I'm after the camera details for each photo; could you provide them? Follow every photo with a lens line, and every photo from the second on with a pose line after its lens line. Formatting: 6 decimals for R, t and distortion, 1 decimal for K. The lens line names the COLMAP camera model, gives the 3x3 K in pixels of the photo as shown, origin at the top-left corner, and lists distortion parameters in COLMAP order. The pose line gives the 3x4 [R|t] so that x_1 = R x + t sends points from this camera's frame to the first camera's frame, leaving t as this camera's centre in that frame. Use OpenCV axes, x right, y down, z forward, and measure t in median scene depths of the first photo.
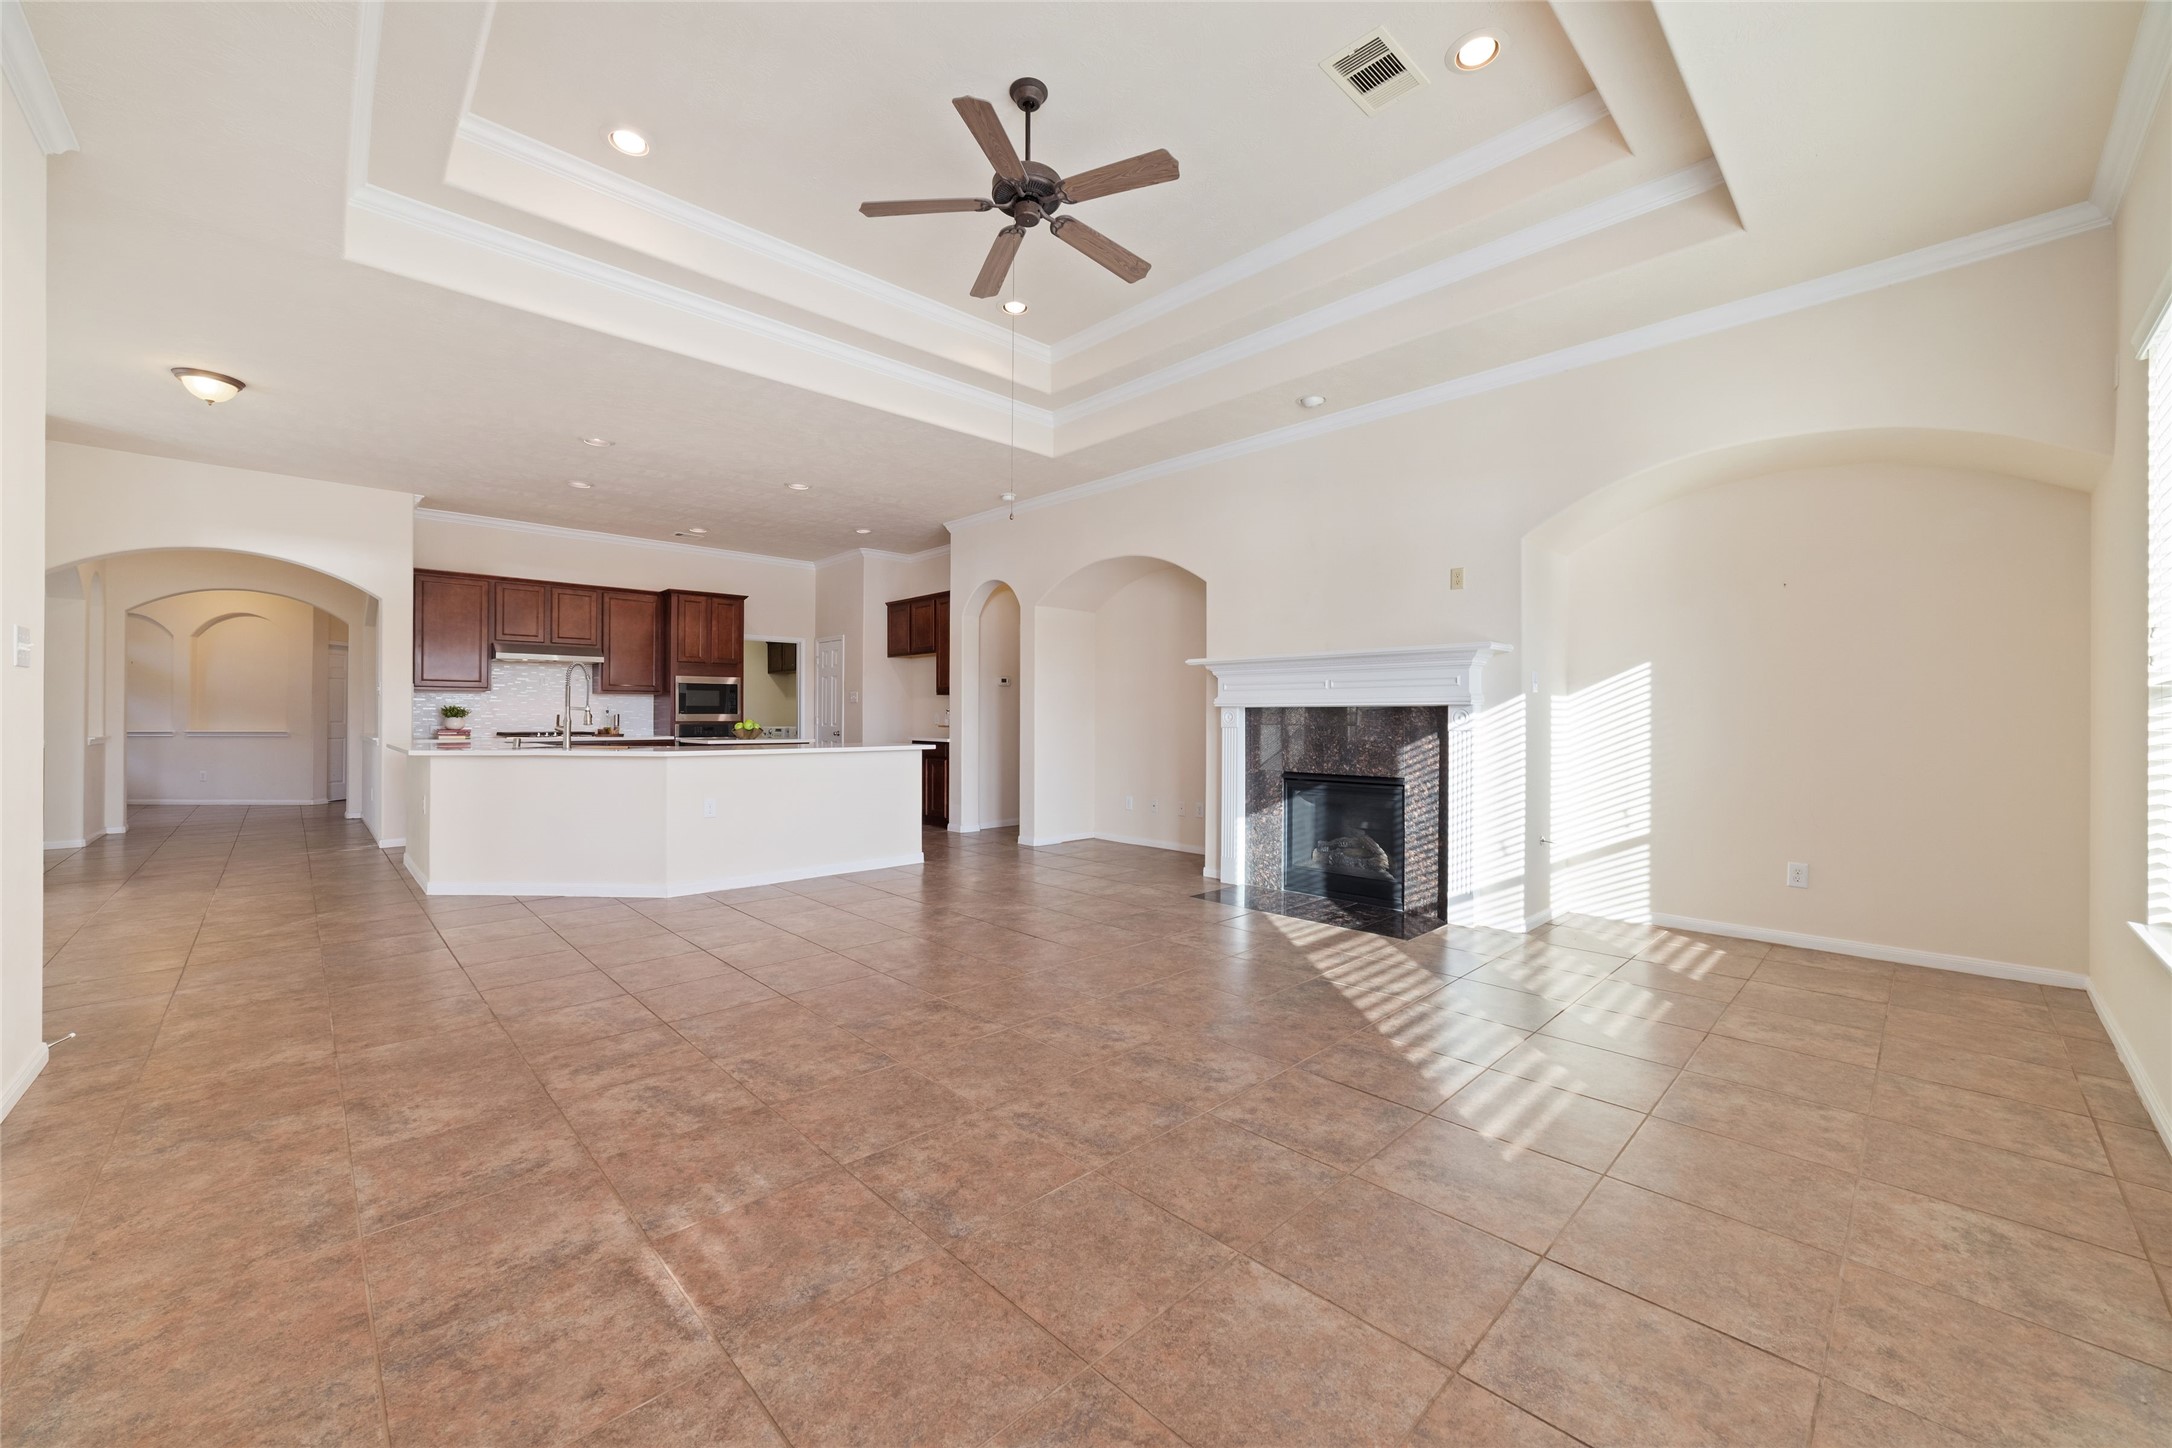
lens RADIAL K [[836.2, 0, 1084.8], [0, 836.2, 715.3], [0, 0, 1]] dist [-0.019776, 0.006012]
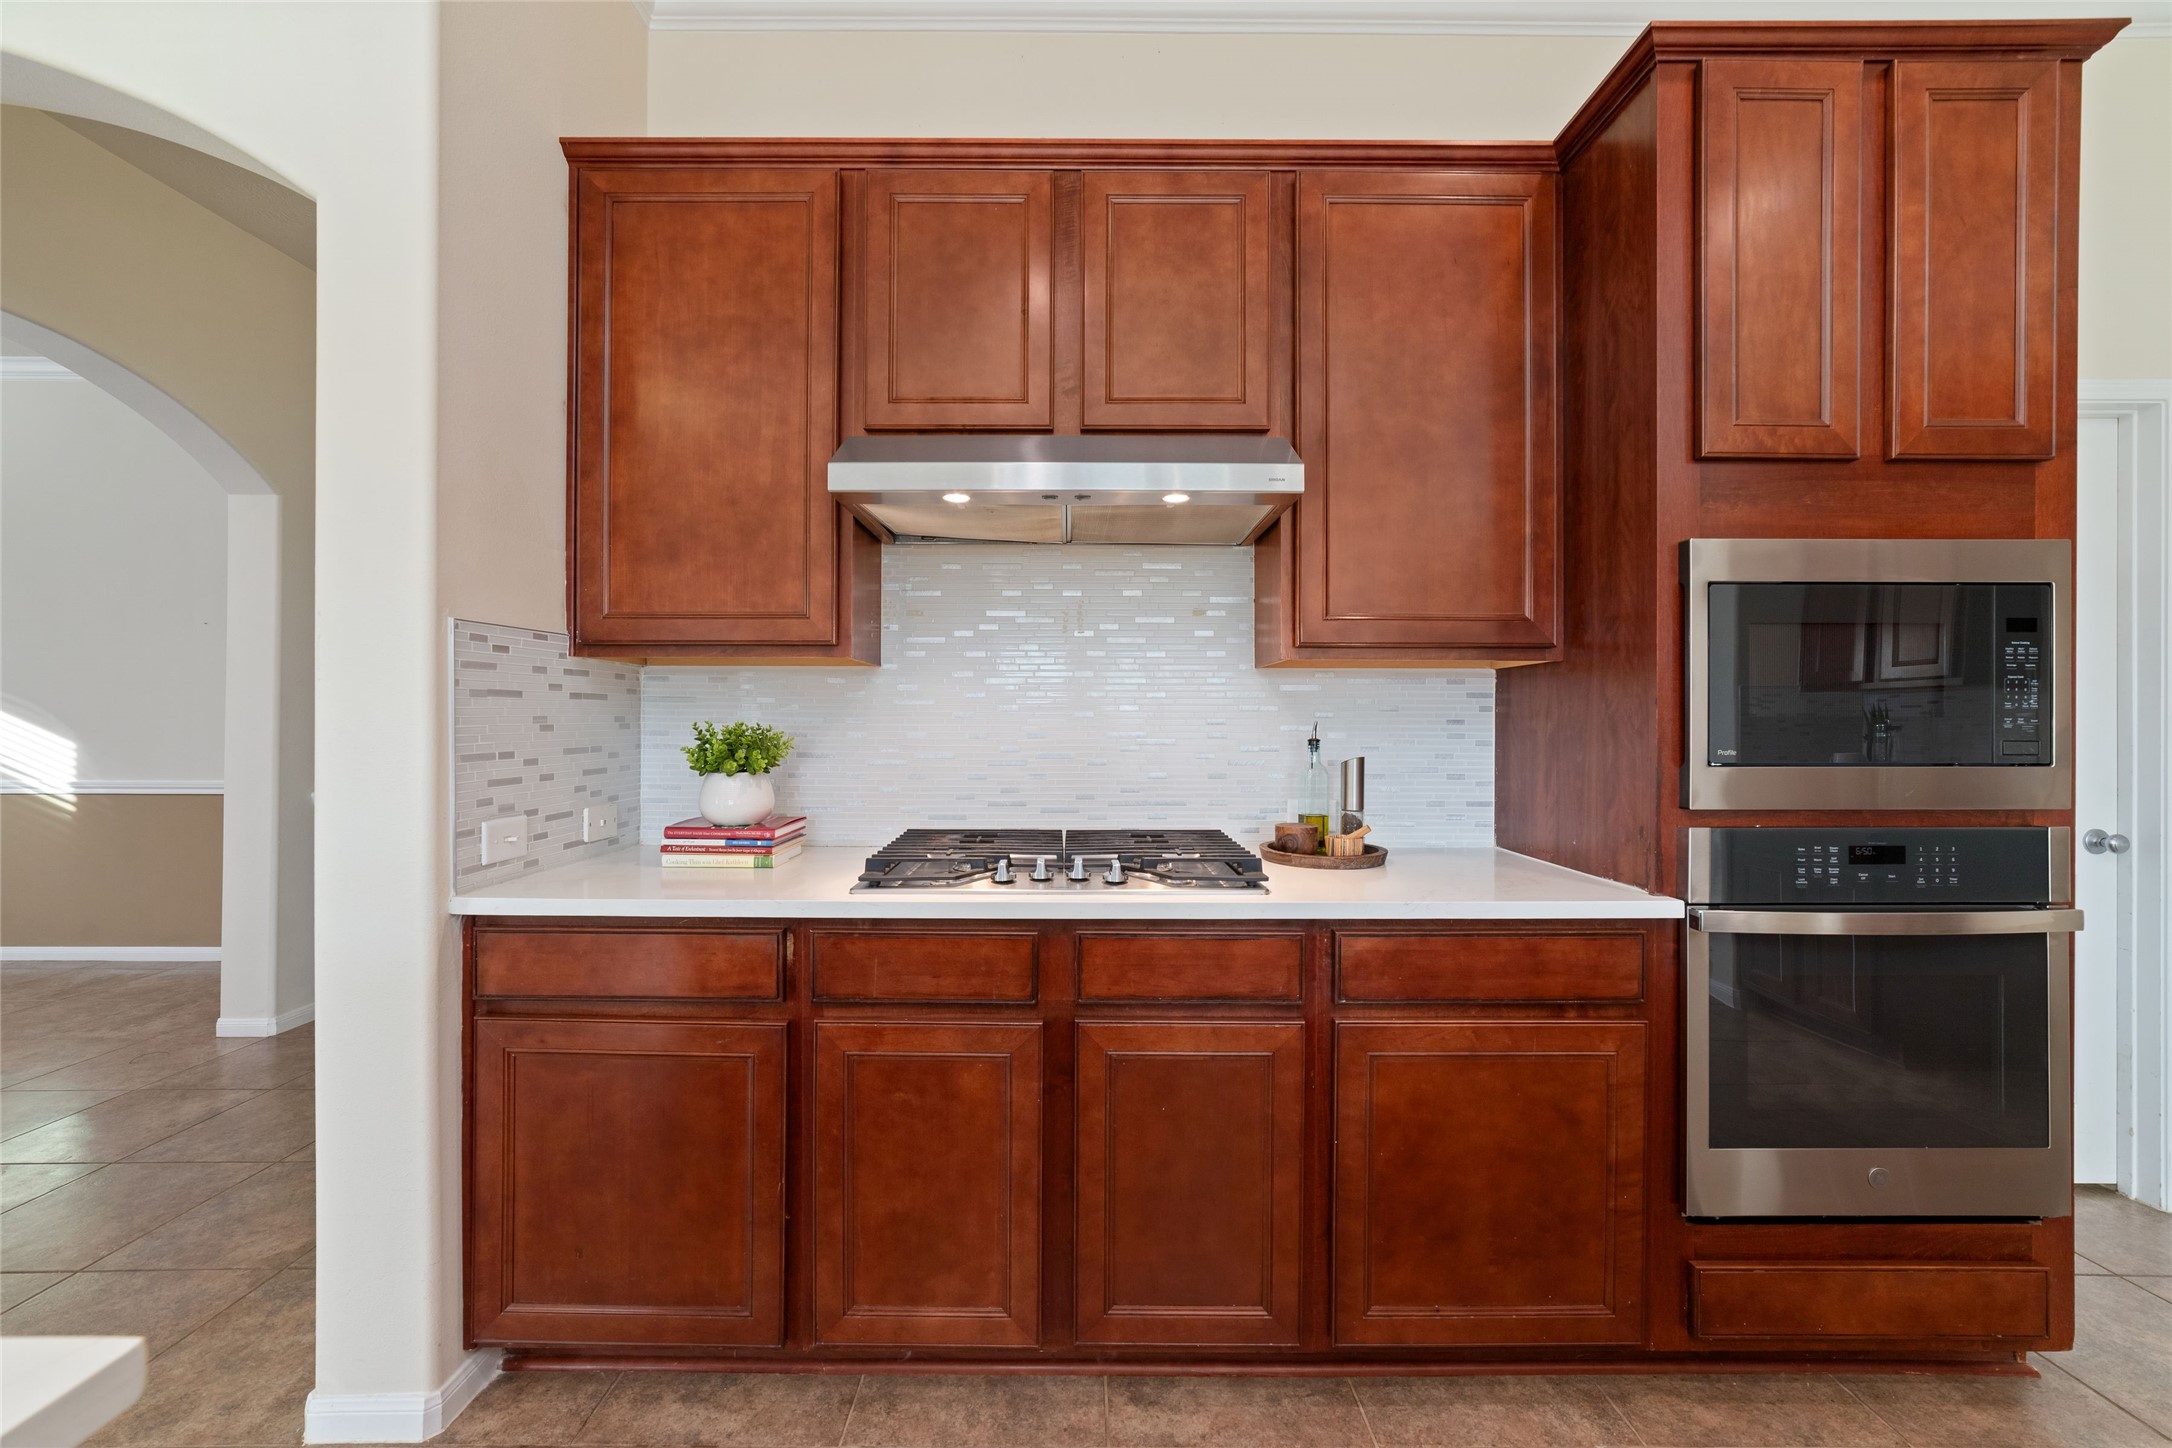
lens RADIAL K [[836.2, 0, 1073.4], [0, 836.2, 721.4], [0, 0, 1]] dist [-0.019776, 0.006012]
pose [[0.719155, -0.001442, -0.694848, -0.525717], [0.000253, 0.999998, -0.001813, -0.011728], [0.694849, 0.001128, 0.719154, 0.896426]]
